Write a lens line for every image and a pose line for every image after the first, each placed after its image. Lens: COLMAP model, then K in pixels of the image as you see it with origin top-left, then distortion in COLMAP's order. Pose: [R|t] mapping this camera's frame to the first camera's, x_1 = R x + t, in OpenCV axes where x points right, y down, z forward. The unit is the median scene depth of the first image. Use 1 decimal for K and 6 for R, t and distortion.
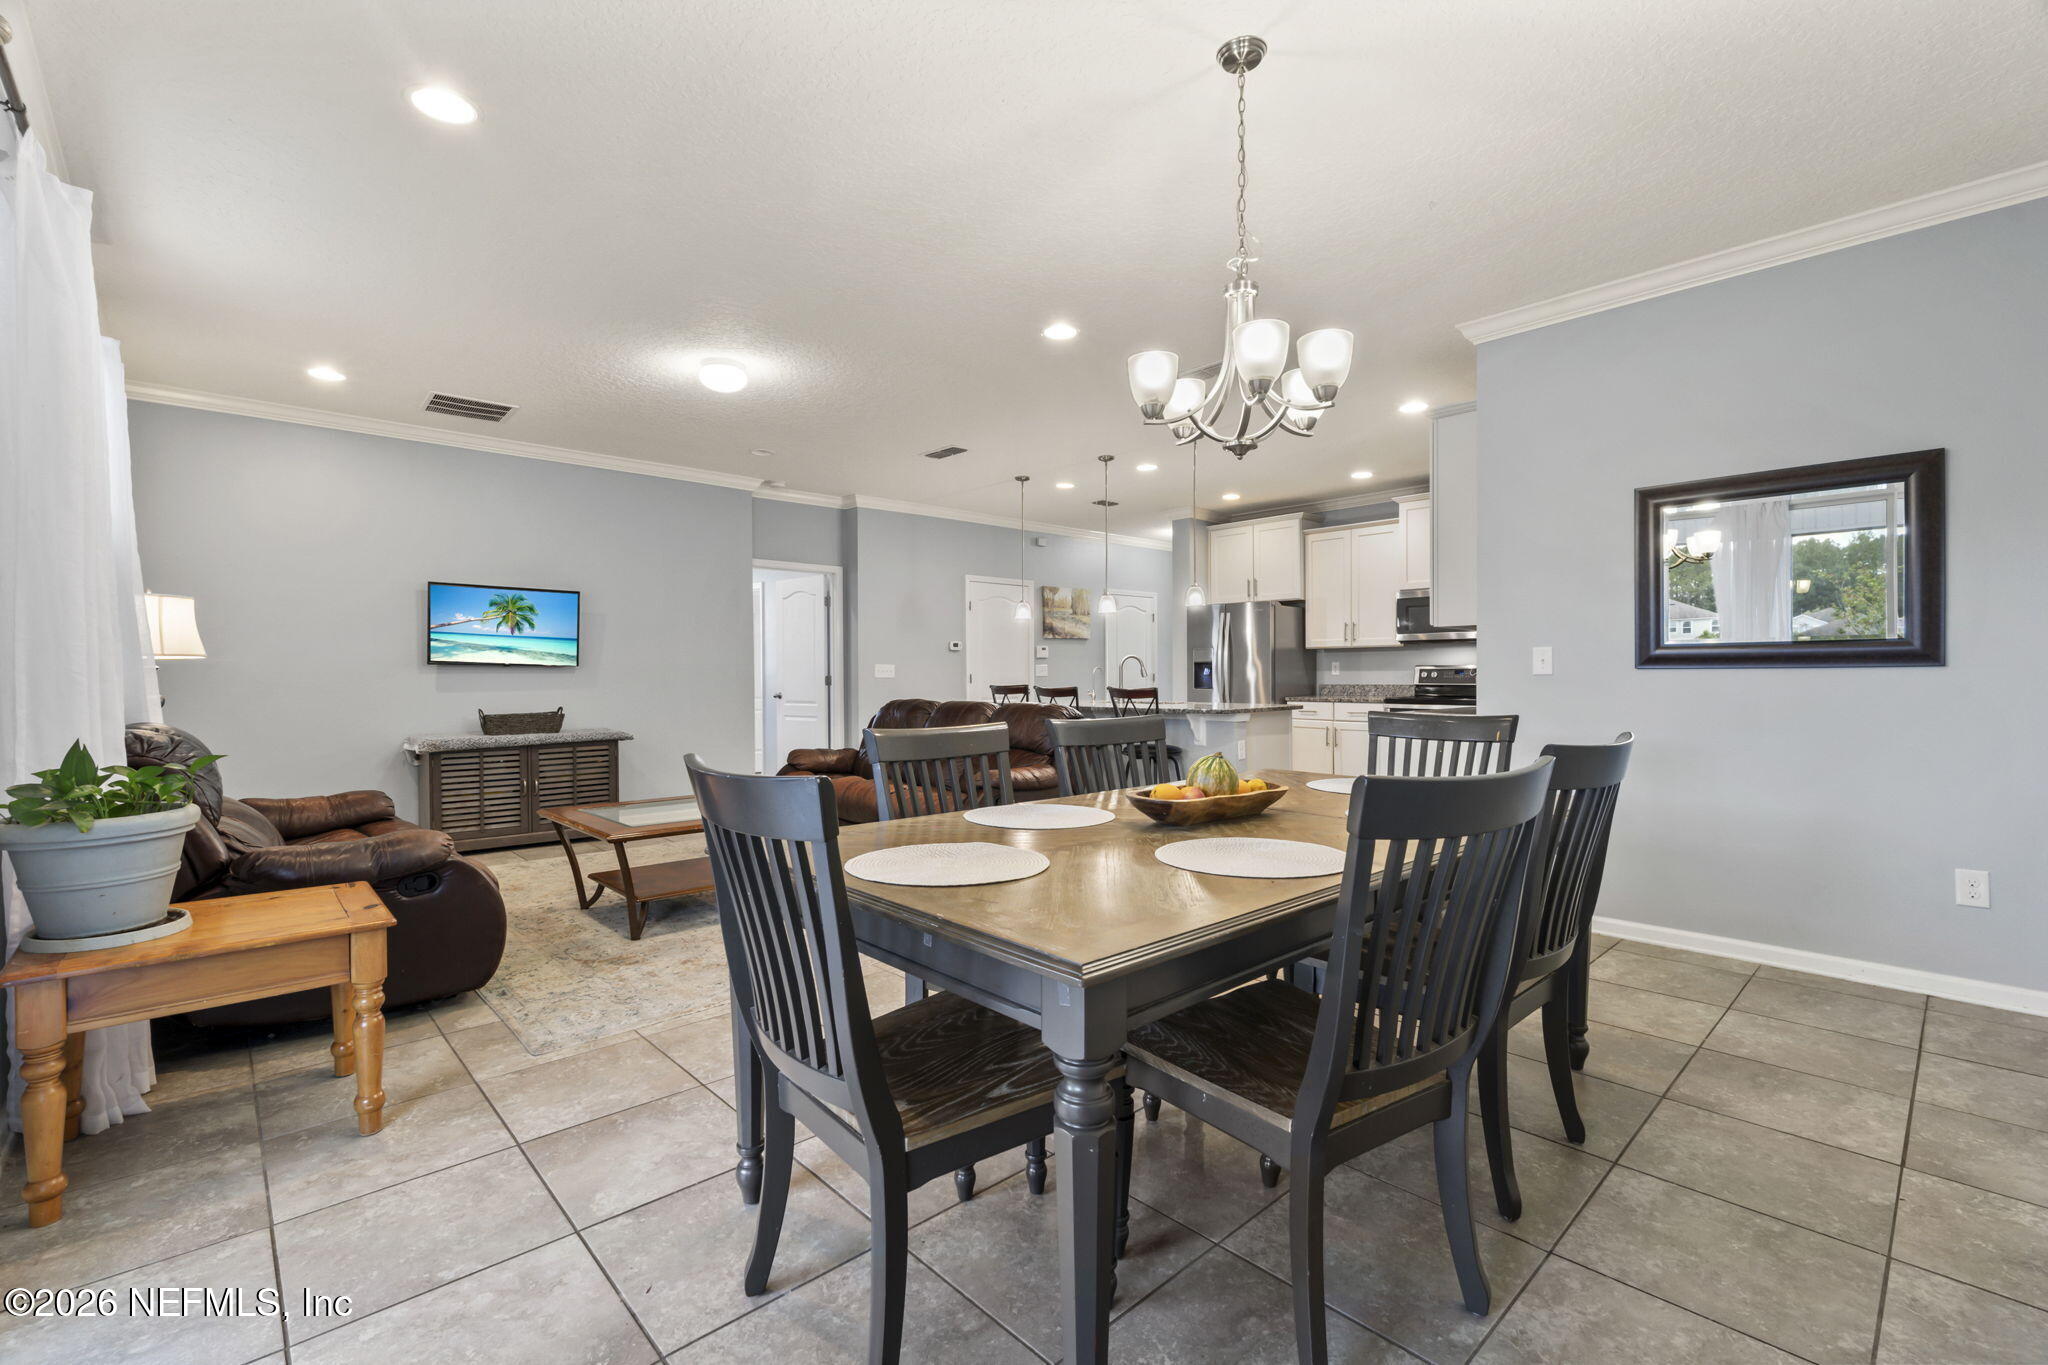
lens RADIAL K [[888.6, 0, 1029.7], [0, 888.6, 682.7], [0, 0, 1]] dist [-0.001600, 0.000000]
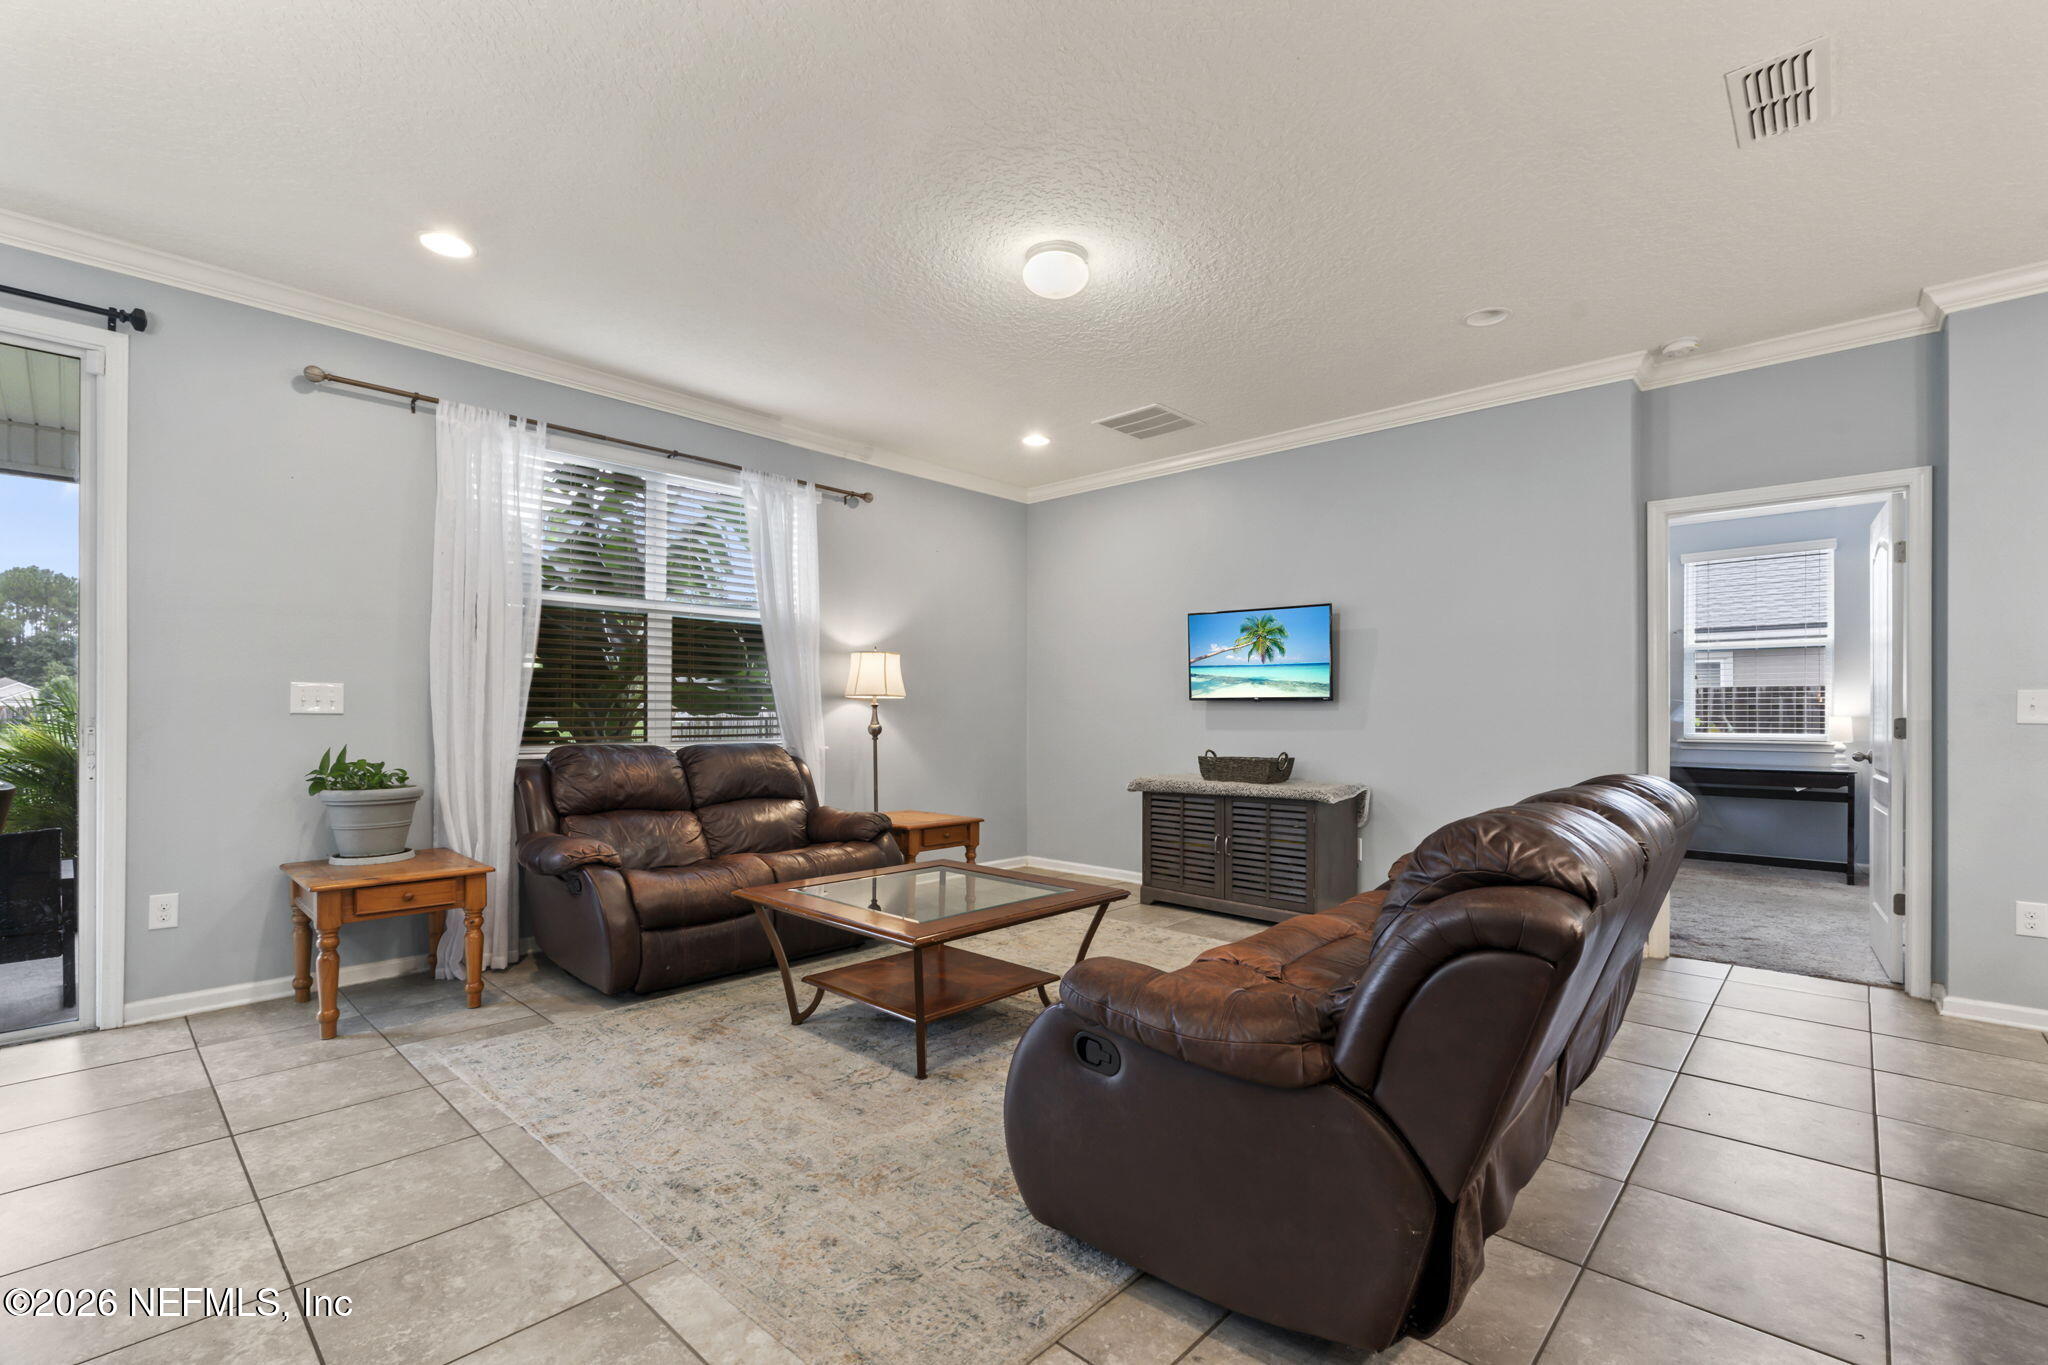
lens RADIAL K [[906.9, 0, 1023.9], [0, 906.9, 710.9], [0, 0, 1]] dist [-0.003381, 0.000180]
pose [[0.064928, 0.001440, -0.997889, 0.467745], [-0.010739, 0.999942, 0.000745, -0.012050], [0.997832, 0.010668, 0.064939, 1.253771]]
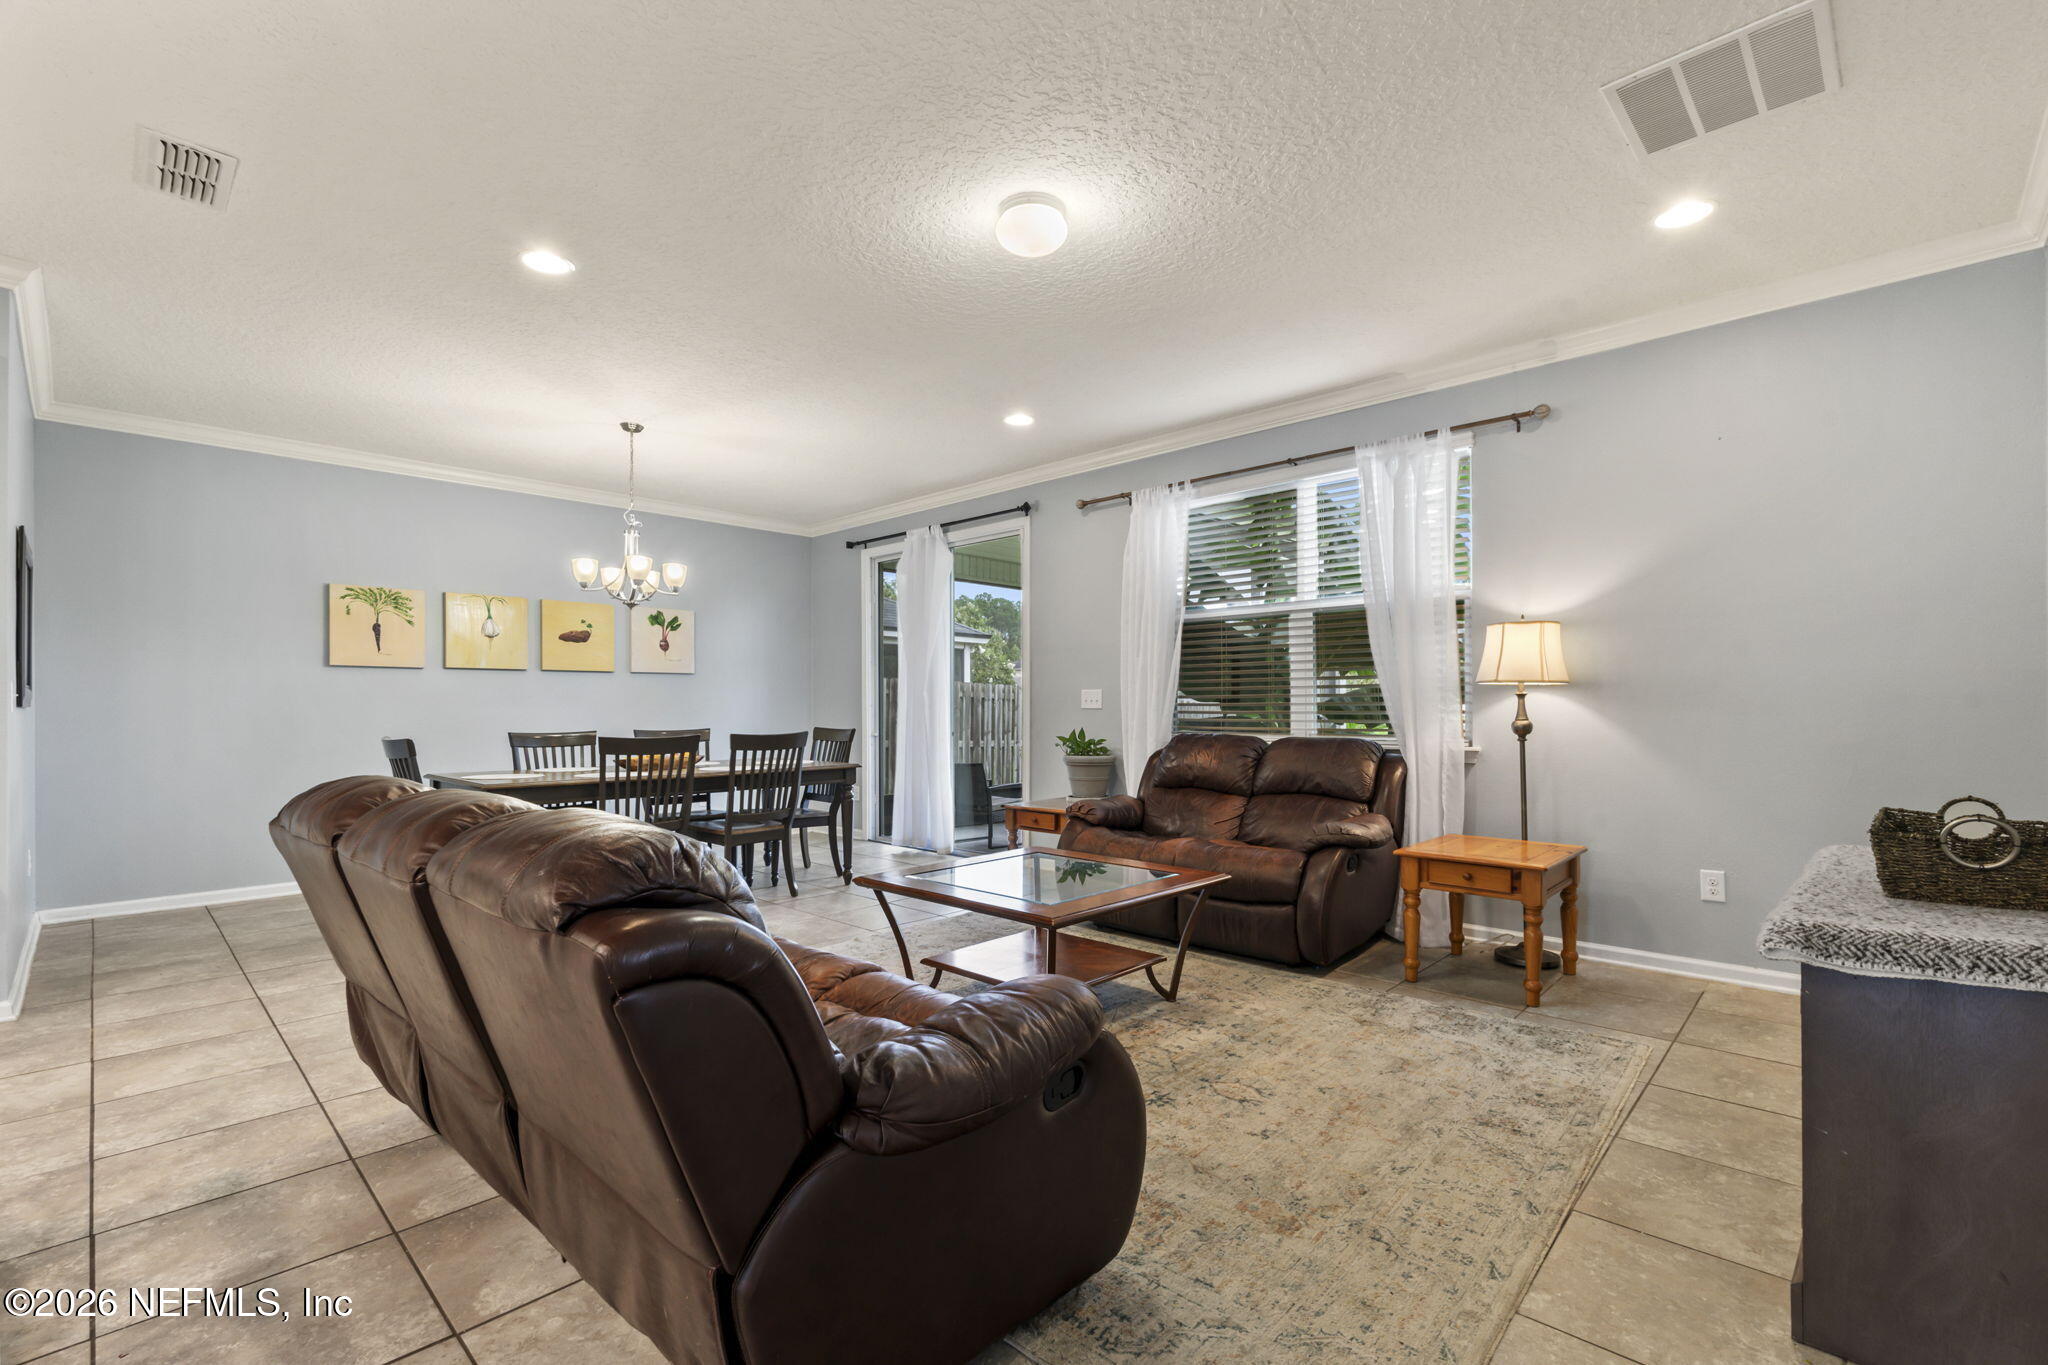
lens RADIAL K [[899.7, 0, 1025.1], [0, 899.7, 704.8], [0, 0, 1]] dist [-0.004314, 0.000419]
pose [[-0.998655, 0.007921, -0.051231, -0.413102], [0.007740, 0.999963, 0.003735, -0.013832], [0.051258, 0.003333, -0.998680, 2.202604]]
